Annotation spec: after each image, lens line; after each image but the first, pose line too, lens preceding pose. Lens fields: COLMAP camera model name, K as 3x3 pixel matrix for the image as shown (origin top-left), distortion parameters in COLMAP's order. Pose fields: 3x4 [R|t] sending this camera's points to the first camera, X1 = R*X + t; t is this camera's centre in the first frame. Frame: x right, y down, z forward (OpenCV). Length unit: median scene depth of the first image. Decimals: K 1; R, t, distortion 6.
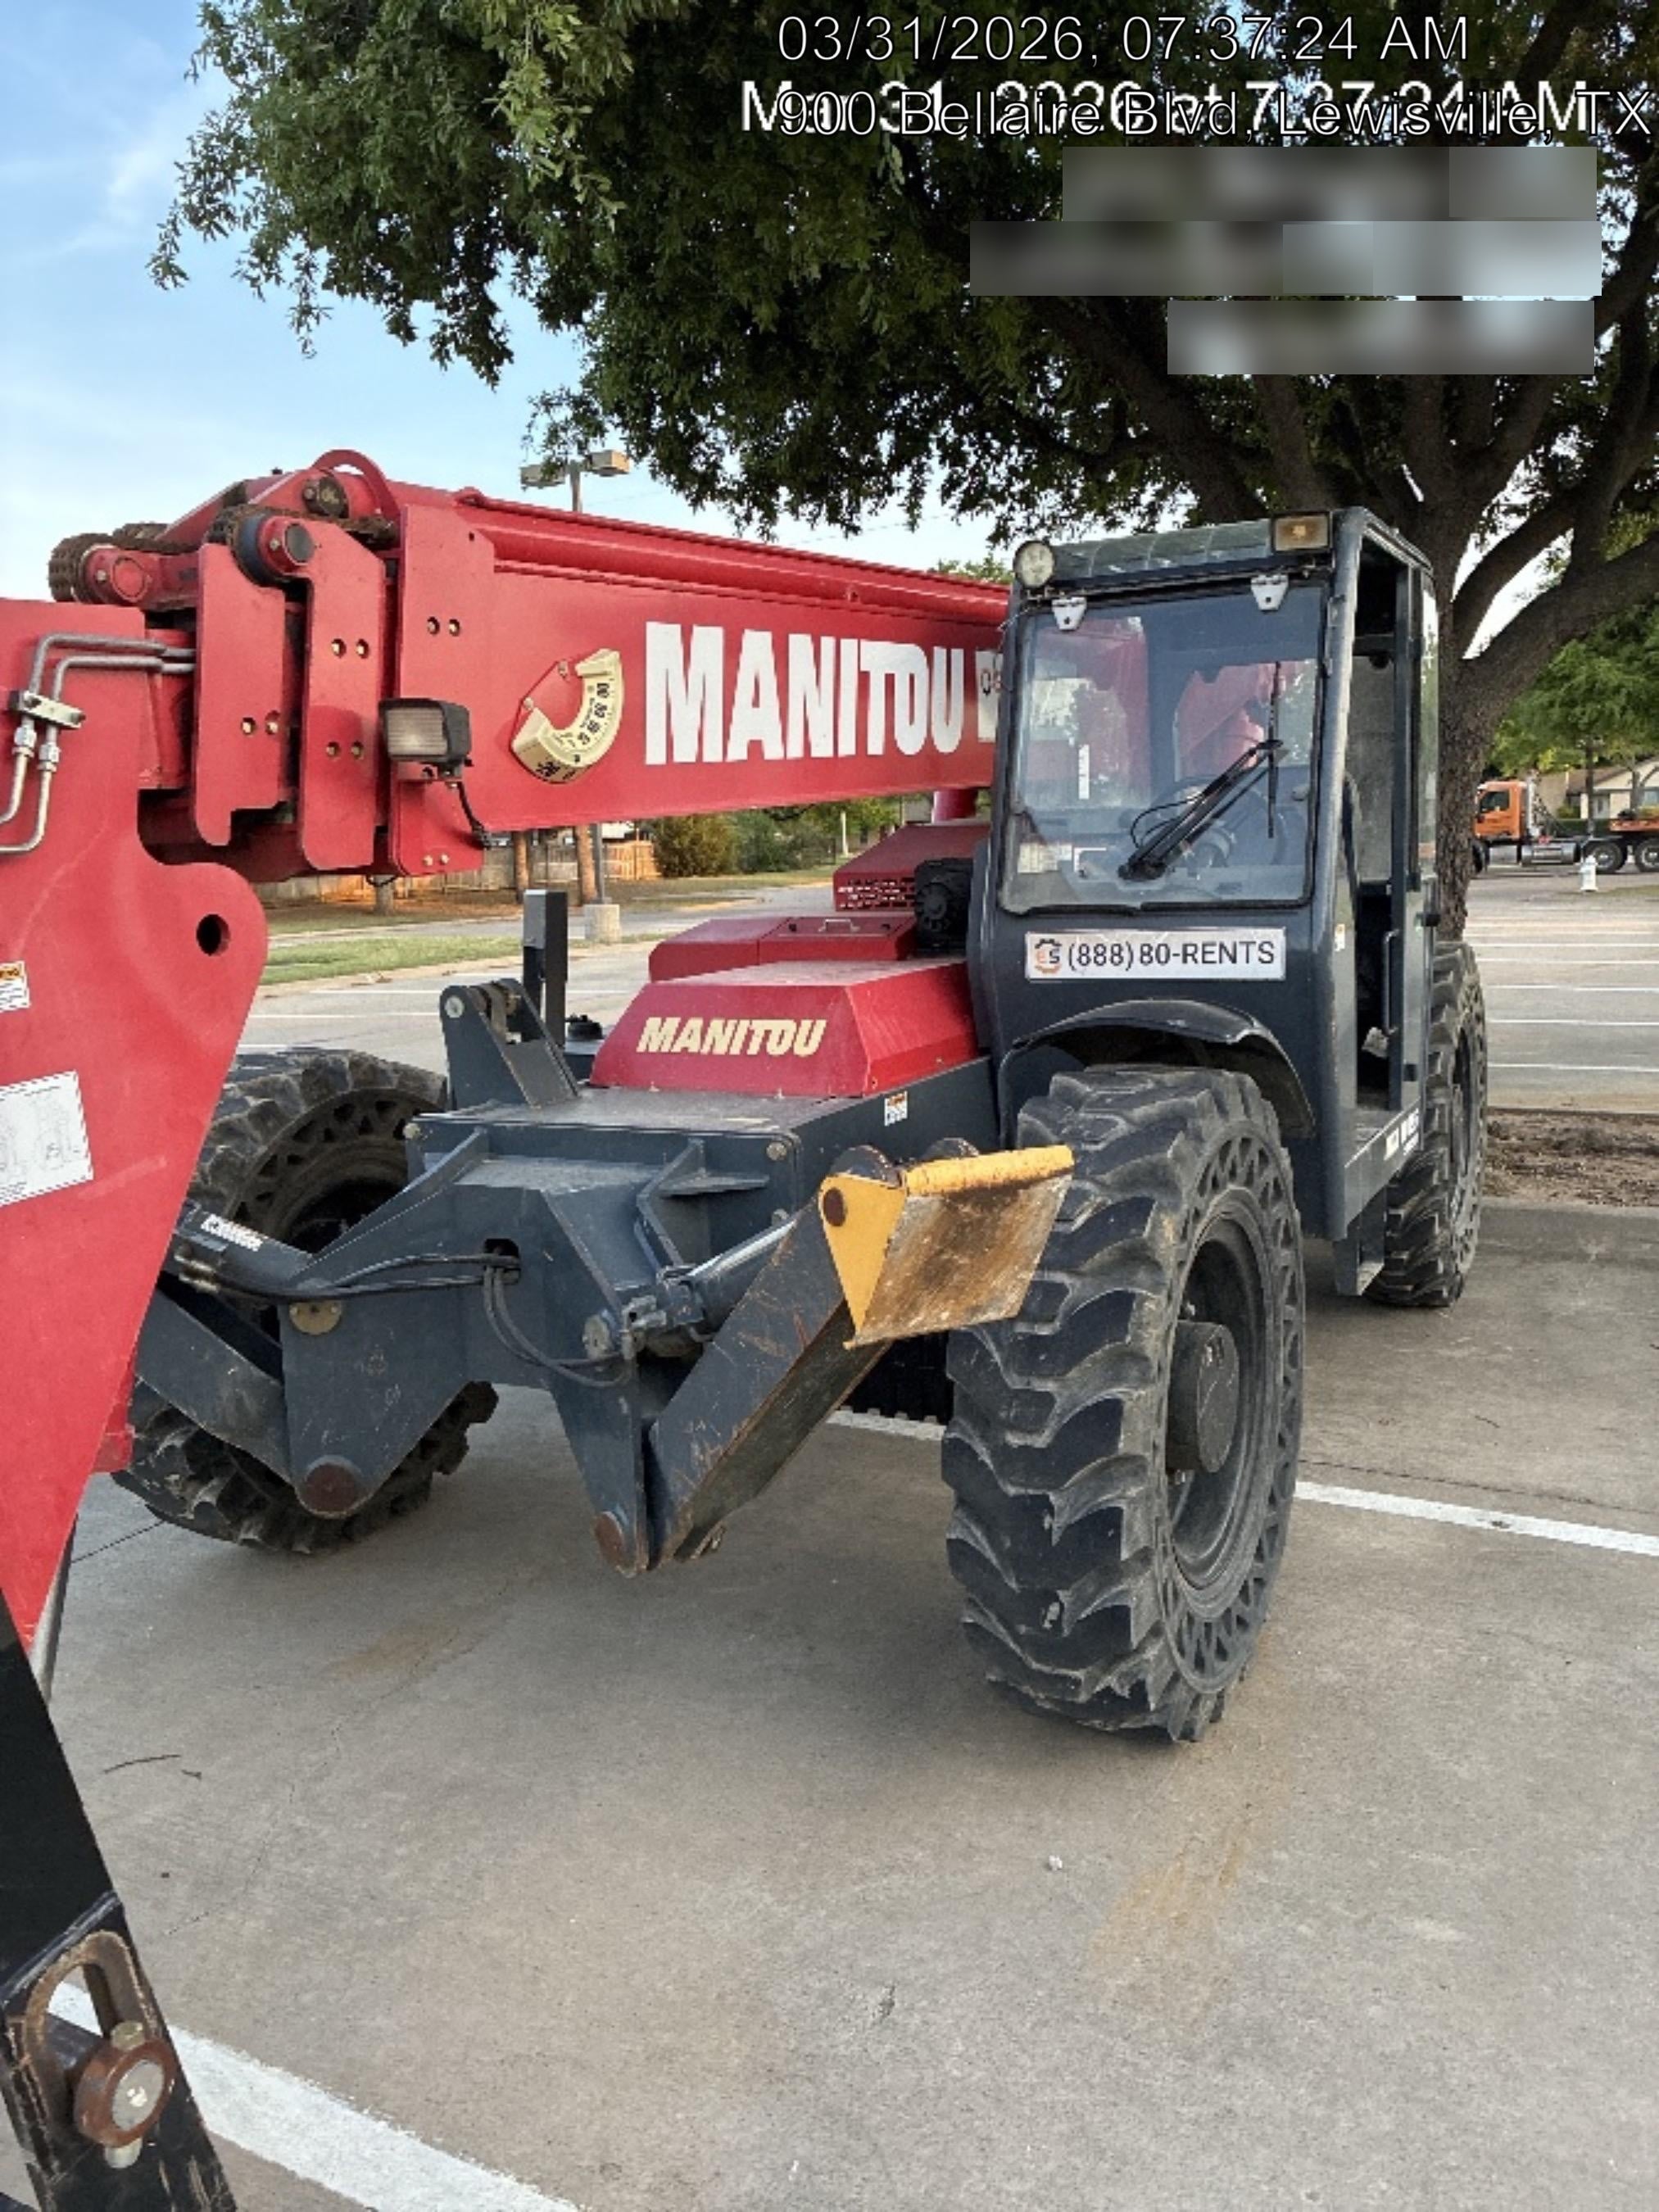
lens RADIAL K [[1674.0, 0, 829.5], [0, 1674.0, 1106.0], [0, 0, 1]] dist [0.059632, -0.063527]
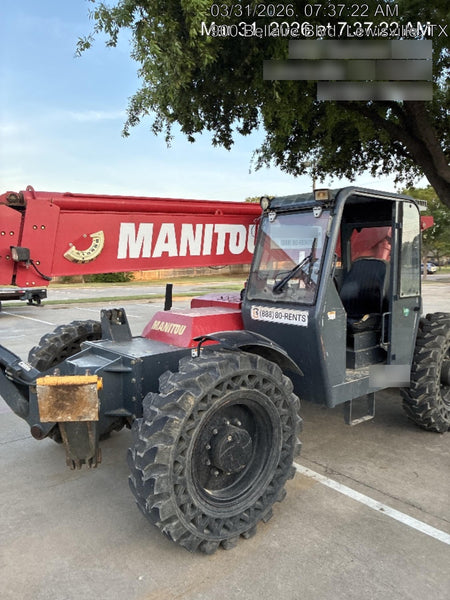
lens RADIAL K [[454.1, 0, 225.0], [0, 454.1, 300.0], [0, 0, 1]] dist [0.059632, -0.063527]
pose [[0.927235, 0.070257, -0.367830, 0.431397], [-0.093492, 0.994570, -0.045711, -0.069255], [0.362622, 0.076774, 0.928769, 0.095993]]
